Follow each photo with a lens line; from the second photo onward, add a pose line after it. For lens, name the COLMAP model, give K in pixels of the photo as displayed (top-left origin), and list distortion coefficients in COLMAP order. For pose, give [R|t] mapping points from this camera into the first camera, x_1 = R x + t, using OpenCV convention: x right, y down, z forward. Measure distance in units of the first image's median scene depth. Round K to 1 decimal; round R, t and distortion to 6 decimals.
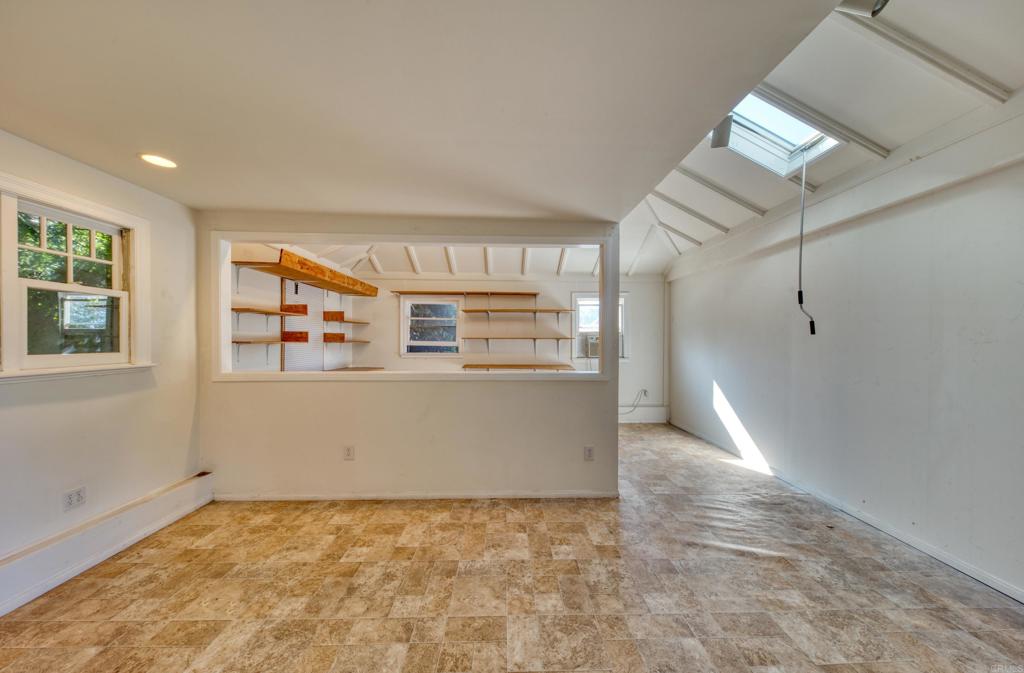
lens RADIAL K [[348.9, 0, 516.4], [0, 348.9, 343.1], [0, 0, 1]] dist [0.021549, -0.008901]
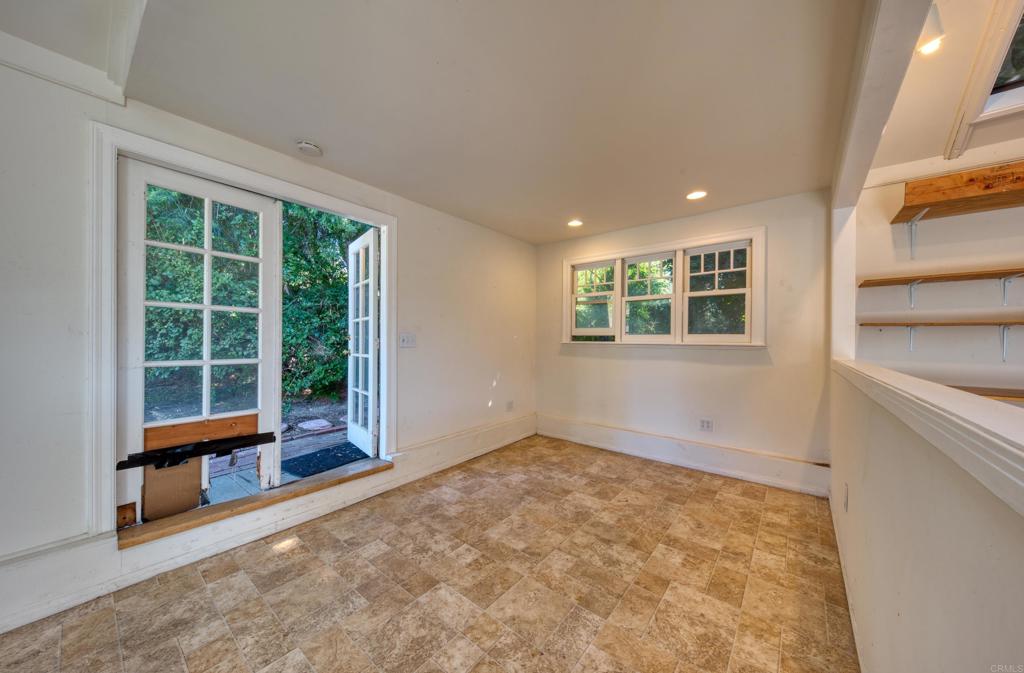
lens RADIAL K [[348.9, 0, 516.4], [0, 348.9, 343.1], [0, 0, 1]] dist [0.021549, -0.008901]
pose [[-0.651187, -0.006206, -0.758892, 0.432214], [-0.020772, 0.999738, 0.009647, 0.063341], [0.758633, 0.022046, -0.651145, 1.171475]]
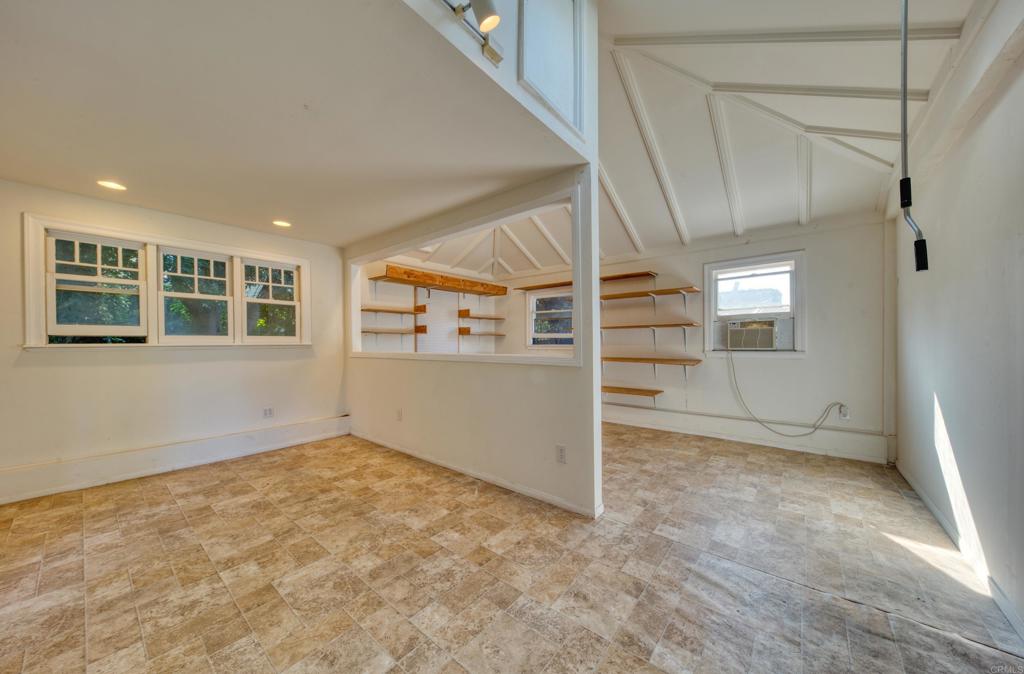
lens RADIAL K [[348.9, 0, 516.4], [0, 348.9, 343.6], [0, 0, 1]] dist [0.021549, -0.008901]
pose [[0.754615, -0.006514, -0.656135, 0.841650], [0.002380, 0.999971, -0.007191, 0.076164], [0.656163, 0.003865, 0.754609, 0.382695]]
